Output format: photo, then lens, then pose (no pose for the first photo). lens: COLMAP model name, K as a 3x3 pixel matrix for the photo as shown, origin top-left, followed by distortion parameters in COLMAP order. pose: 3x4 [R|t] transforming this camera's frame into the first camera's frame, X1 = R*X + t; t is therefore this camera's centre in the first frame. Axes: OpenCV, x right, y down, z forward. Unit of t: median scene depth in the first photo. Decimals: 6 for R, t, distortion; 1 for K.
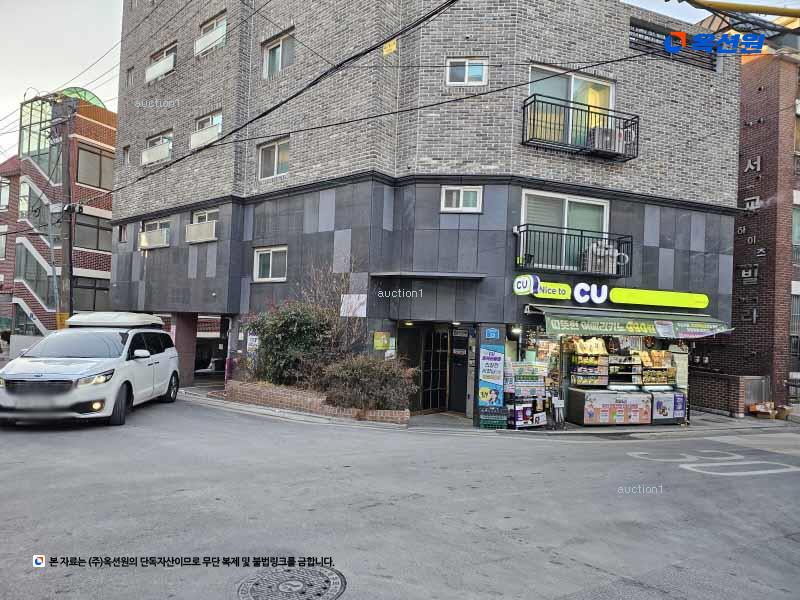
lens RADIAL K [[527.4, 0, 383.9], [0, 527.4, 308.7], [0, 0, 1]] dist [0.093523, -0.095505]
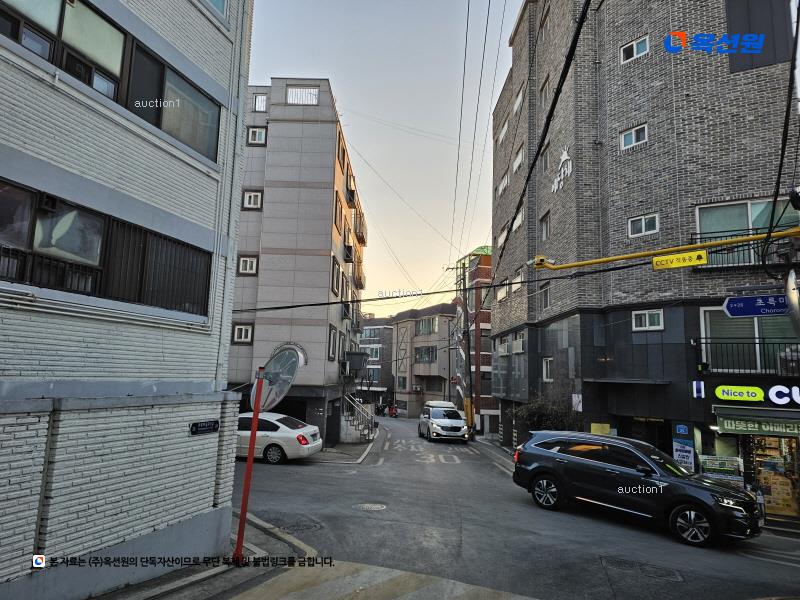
lens RADIAL K [[522.4, 0, 387.3], [0, 522.4, 297.7], [0, 0, 1]] dist [0.089984, -0.080074]
pose [[0.654463, -0.132376, -0.744416, 0.625628], [0.016772, 0.986854, -0.160742, -0.057348], [0.755908, 0.092715, 0.648079, -0.284966]]
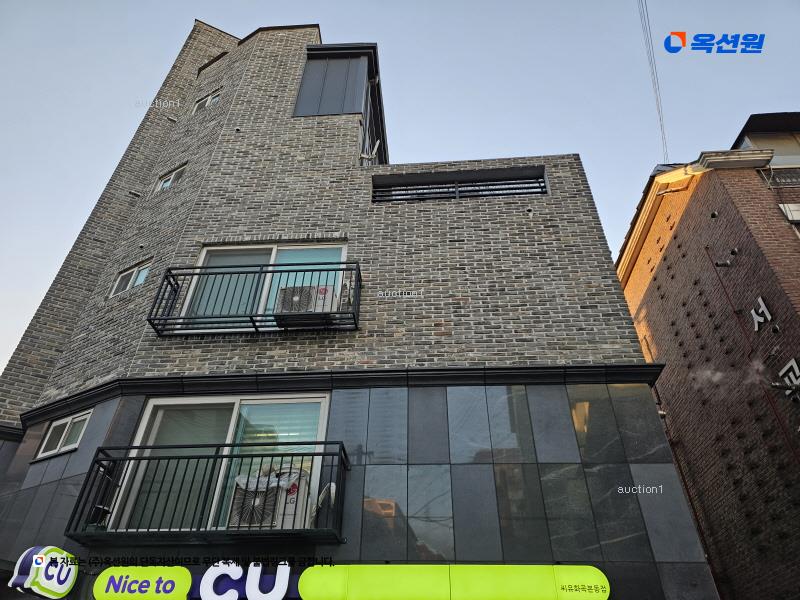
lens RADIAL K [[527.4, 0, 395.8], [0, 527.4, 300.4], [0, 0, 1]] dist [0.081344, -0.079610]
pose [[0.912681, -0.279328, -0.298311, 0.643642], [0.036481, 0.782723, -0.621300, 0.062020], [0.407042, 0.556165, 0.724567, 0.554764]]
